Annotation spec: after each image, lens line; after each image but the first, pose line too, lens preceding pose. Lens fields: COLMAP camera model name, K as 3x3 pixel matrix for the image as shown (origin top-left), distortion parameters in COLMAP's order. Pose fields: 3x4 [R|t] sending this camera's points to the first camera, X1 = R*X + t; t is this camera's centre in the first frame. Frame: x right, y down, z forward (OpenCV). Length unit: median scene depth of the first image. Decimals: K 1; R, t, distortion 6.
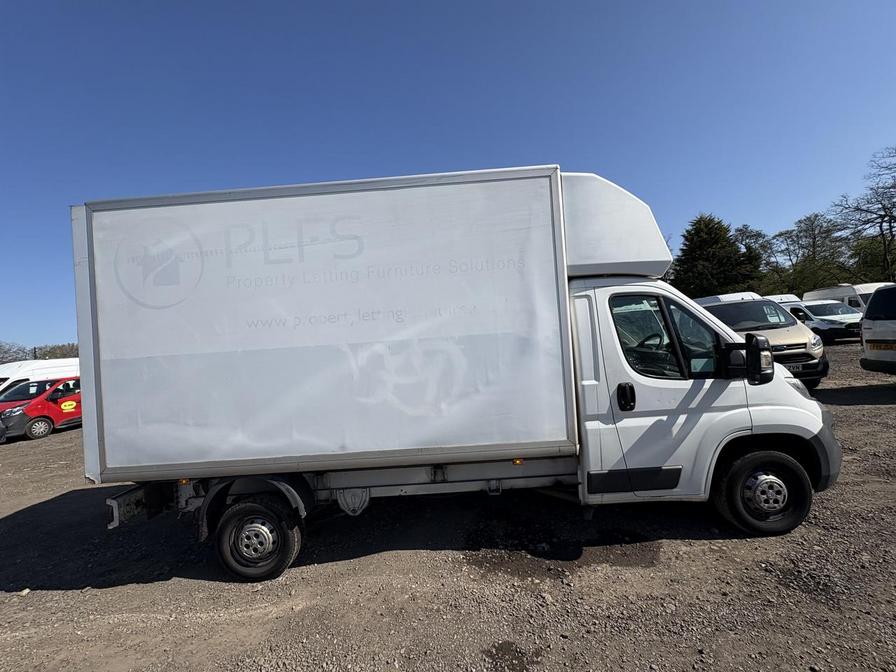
lens RADIAL K [[359.4, 0, 446.1], [0, 359.4, 341.1], [0, 0, 1]] dist [0.001376, -0.000141]
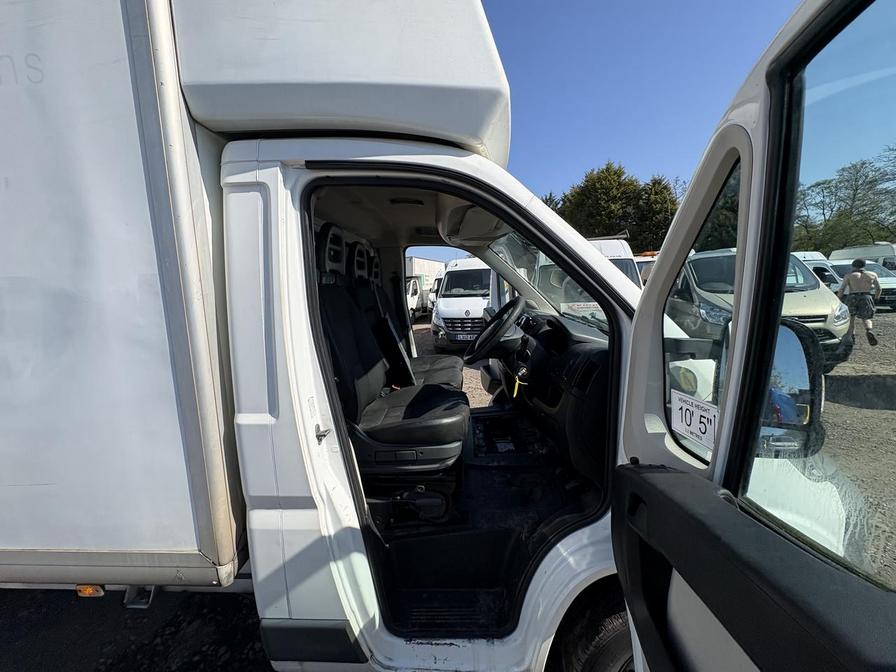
lens RADIAL K [[359.7, 0, 444.2], [0, 359.7, 338.0], [0, 0, 1]] dist [0.001167, -0.000034]
pose [[0.998483, 0.052807, -0.015576, 0.086110], [-0.049993, 0.988125, 0.145290, -0.005199], [0.023063, -0.144291, 0.989267, 0.090659]]
